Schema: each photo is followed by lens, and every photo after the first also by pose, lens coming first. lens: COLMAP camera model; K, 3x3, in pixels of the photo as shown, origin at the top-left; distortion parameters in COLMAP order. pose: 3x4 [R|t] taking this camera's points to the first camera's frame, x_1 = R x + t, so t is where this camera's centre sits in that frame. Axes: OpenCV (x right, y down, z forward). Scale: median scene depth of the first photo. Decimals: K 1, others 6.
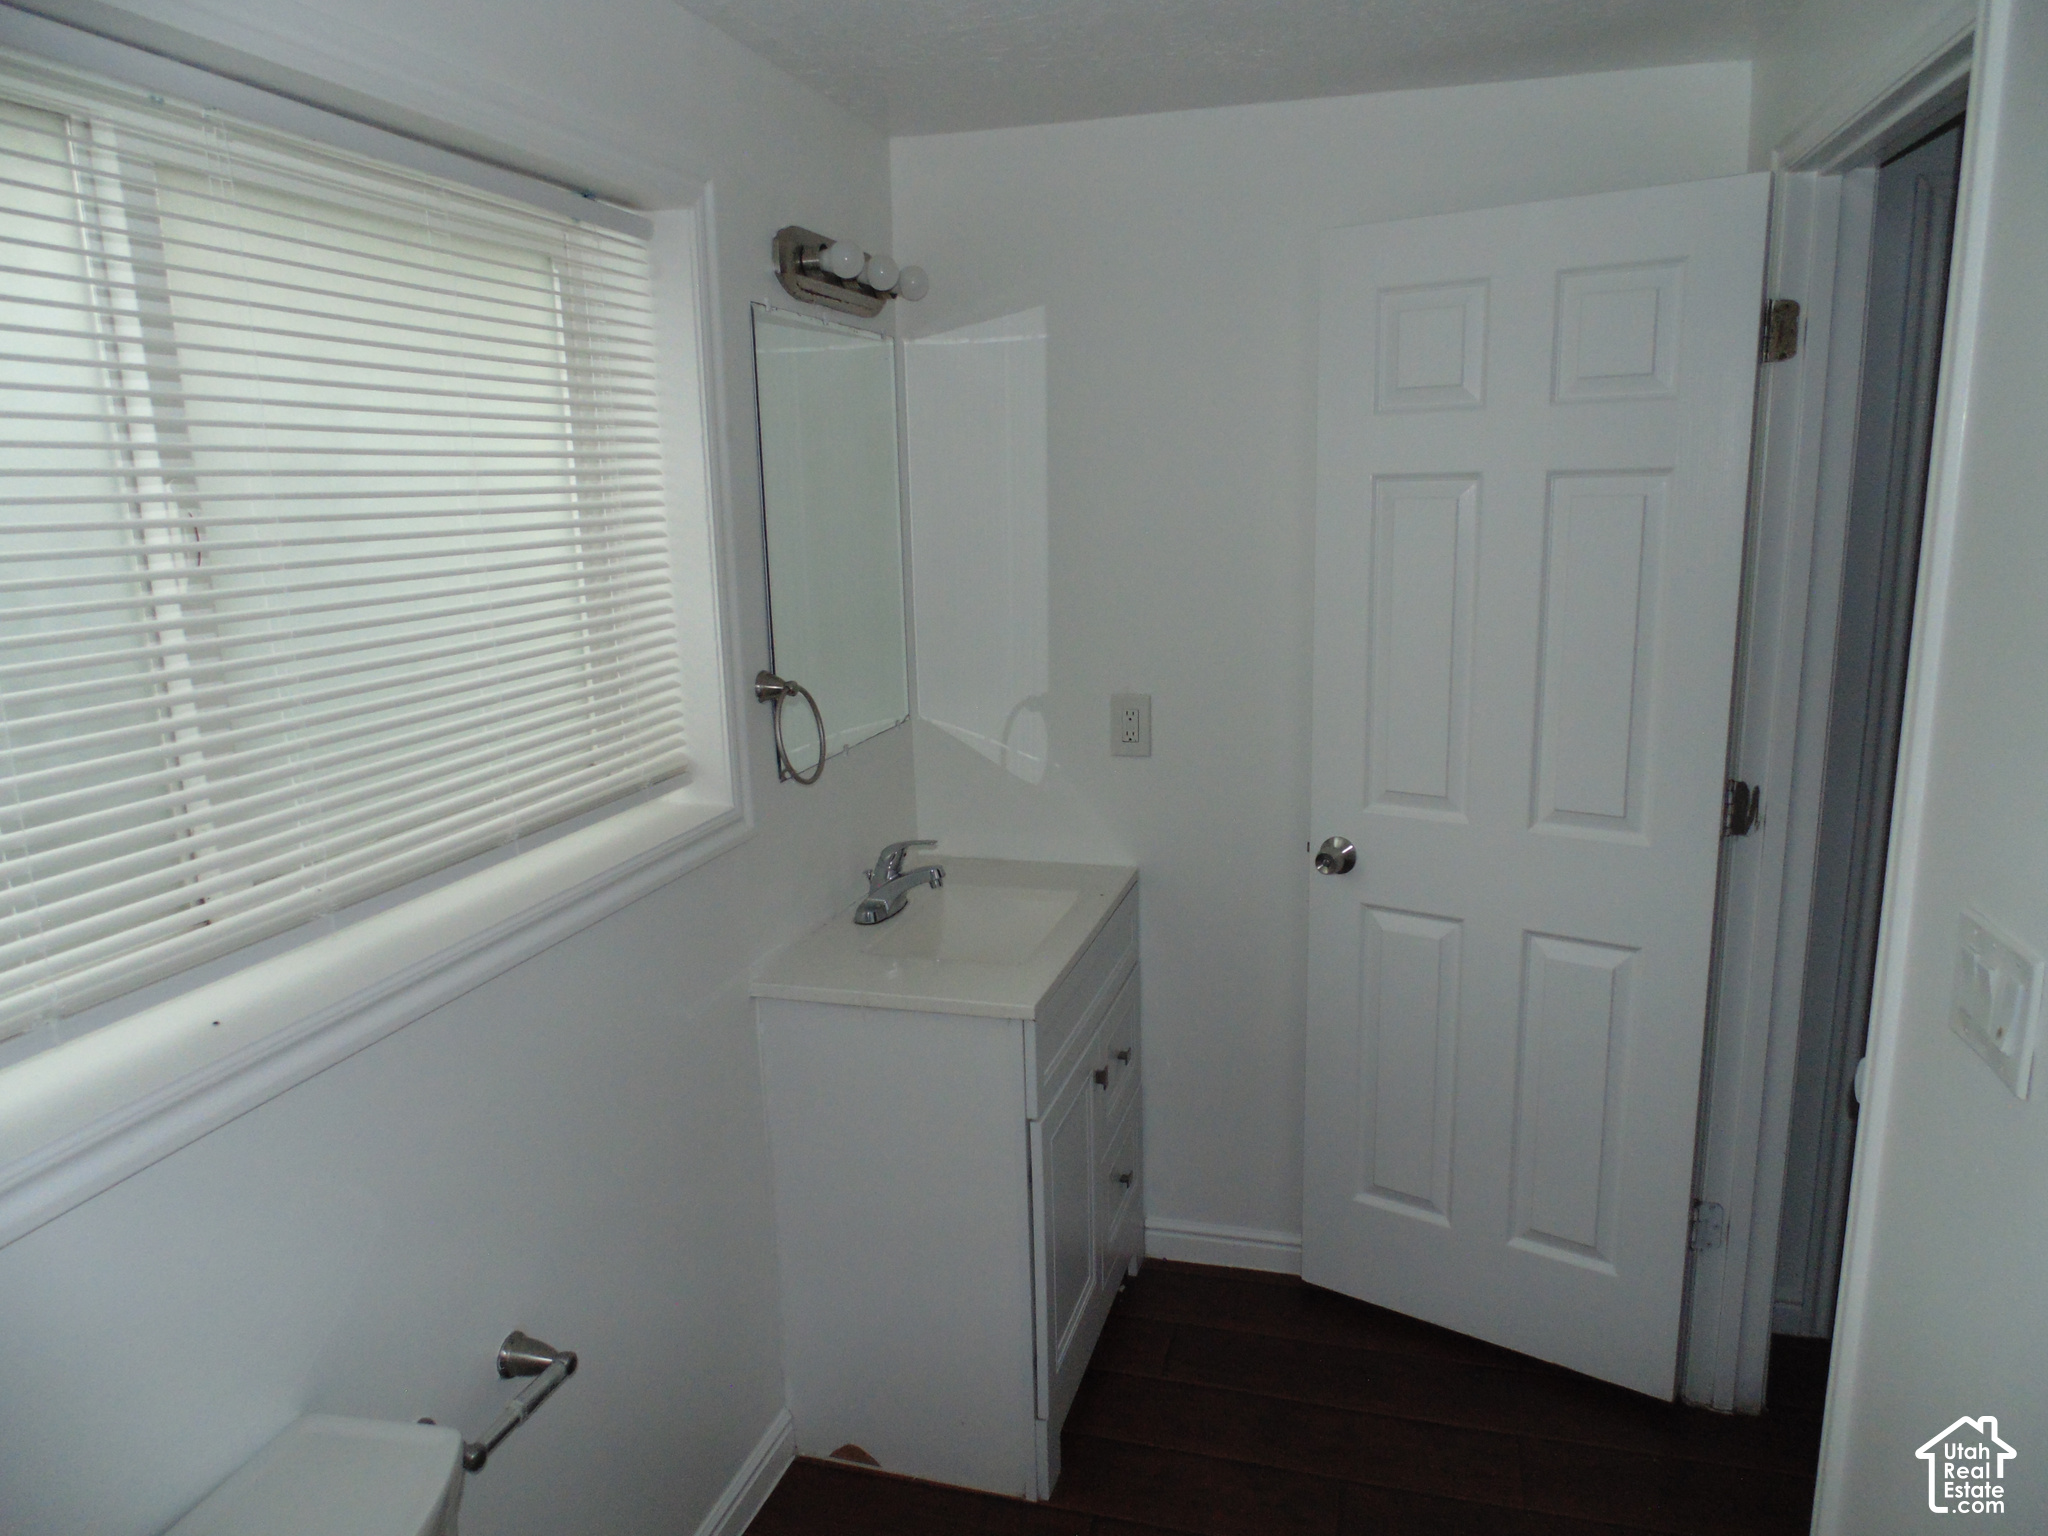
lens RADIAL K [[1383.5, 0, 1025.7], [0, 1383.5, 769.8], [0, 0, 1]] dist [-0.006539, 0.002670]
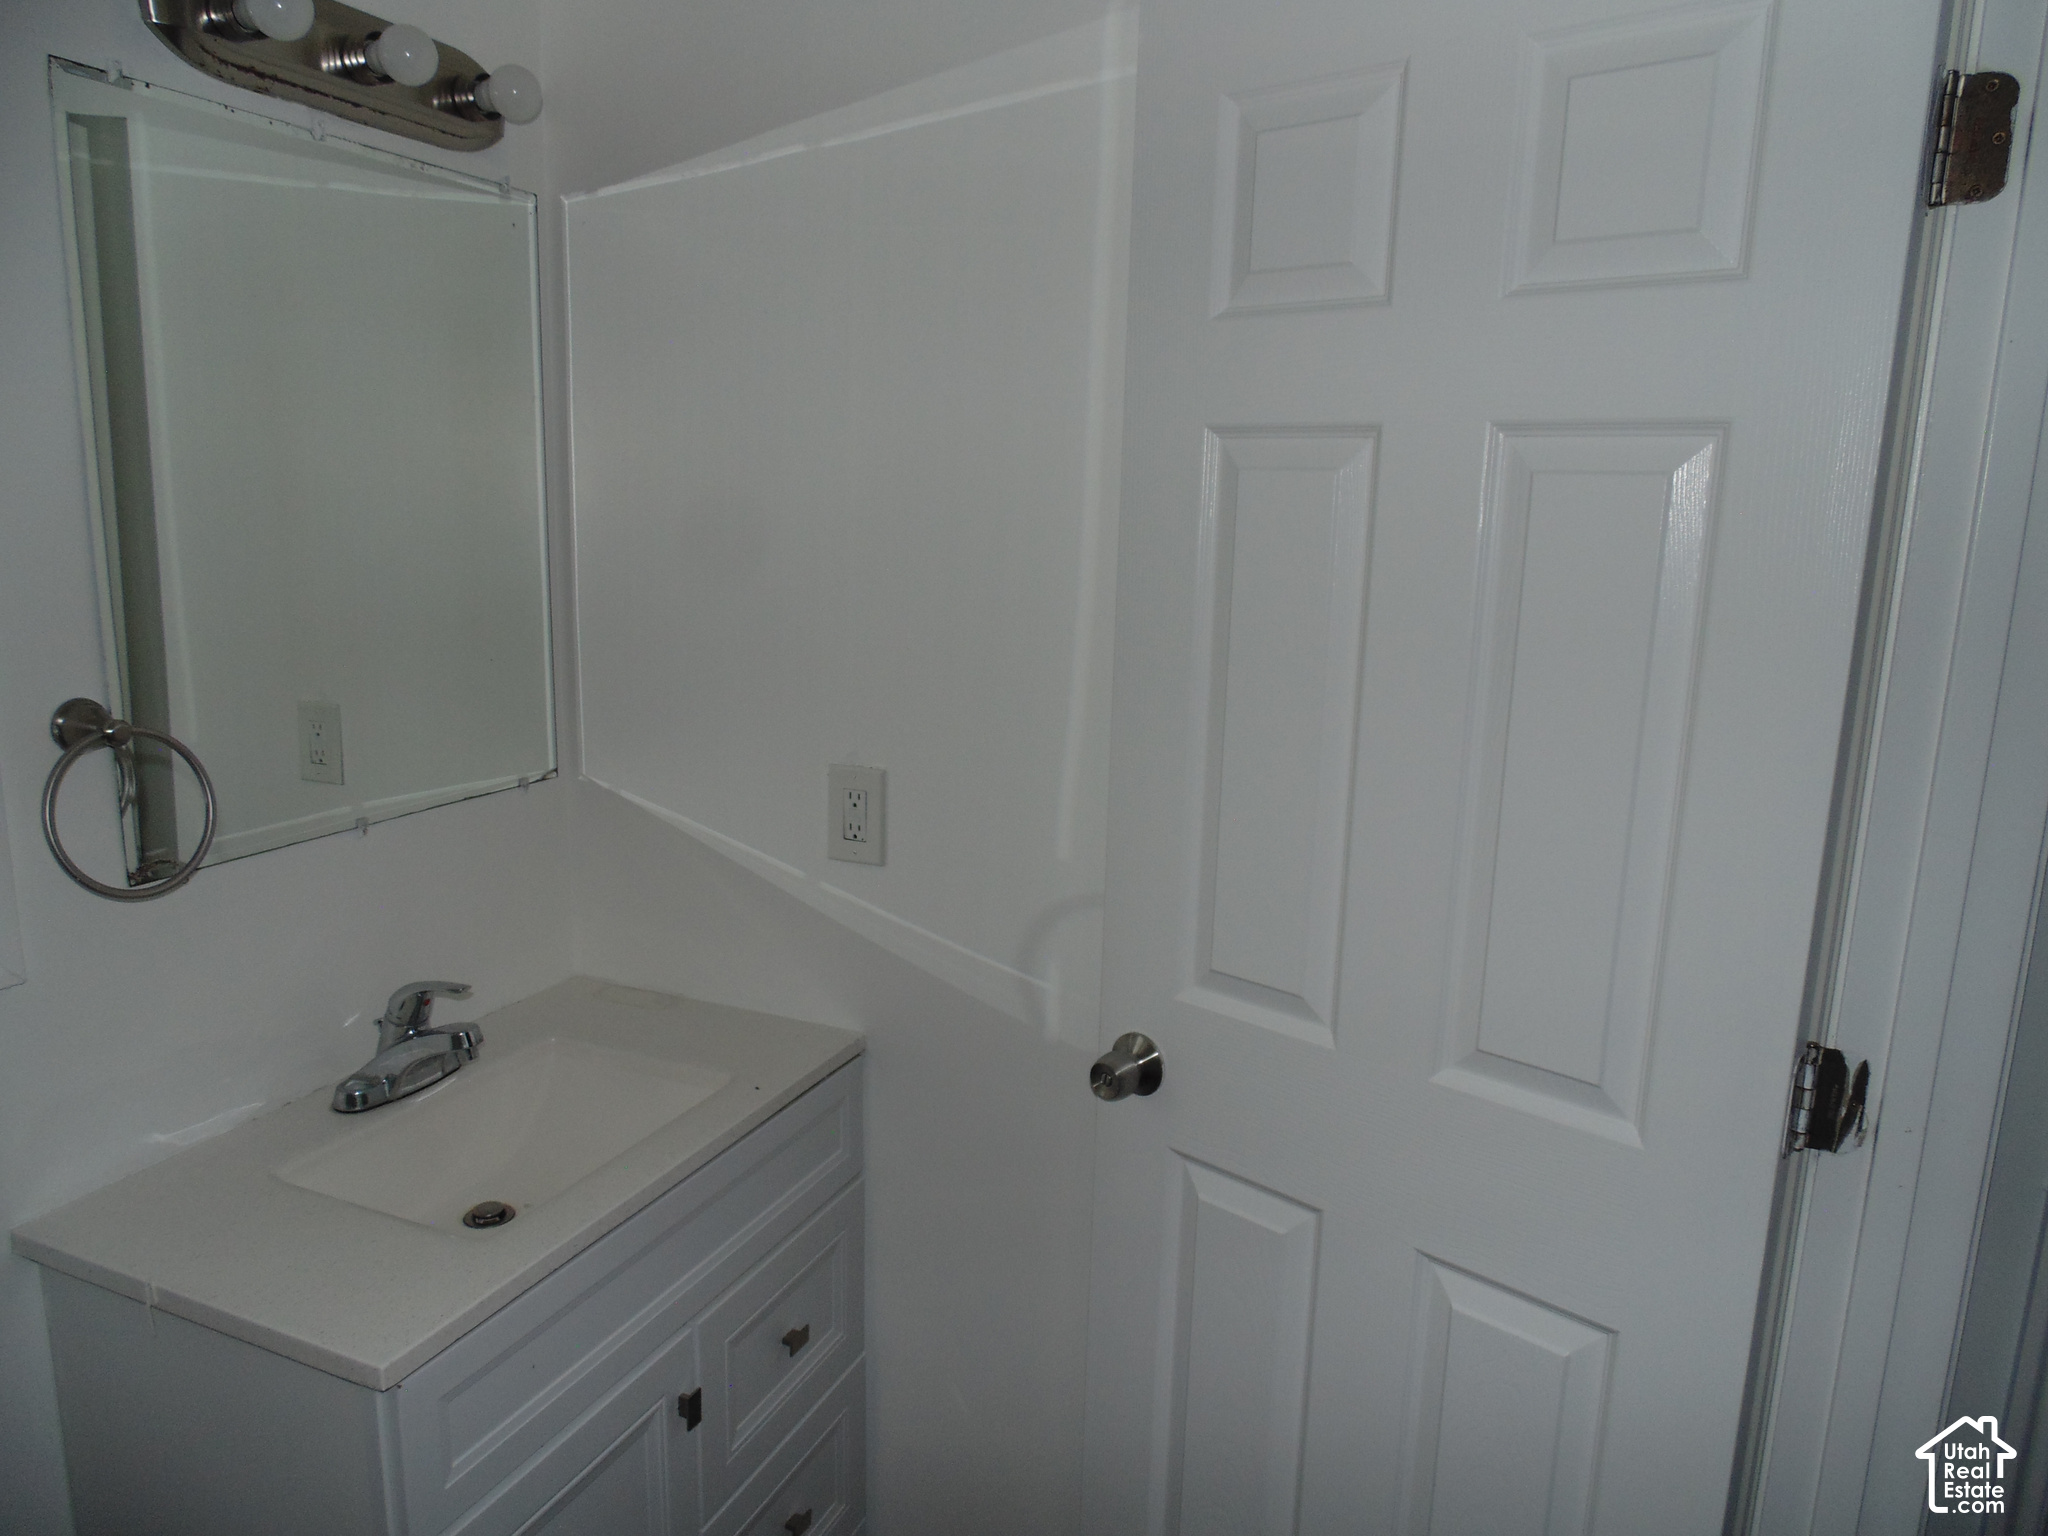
lens RADIAL K [[1383.5, 0, 1022.4], [0, 1383.5, 764.4], [0, 0, 1]] dist [-0.006539, 0.002670]
pose [[0.989843, 0.071191, -0.123052, 0.254229], [-0.071502, 0.997439, 0.001889, -0.068733], [0.122871, 0.006929, 0.992398, 0.419596]]
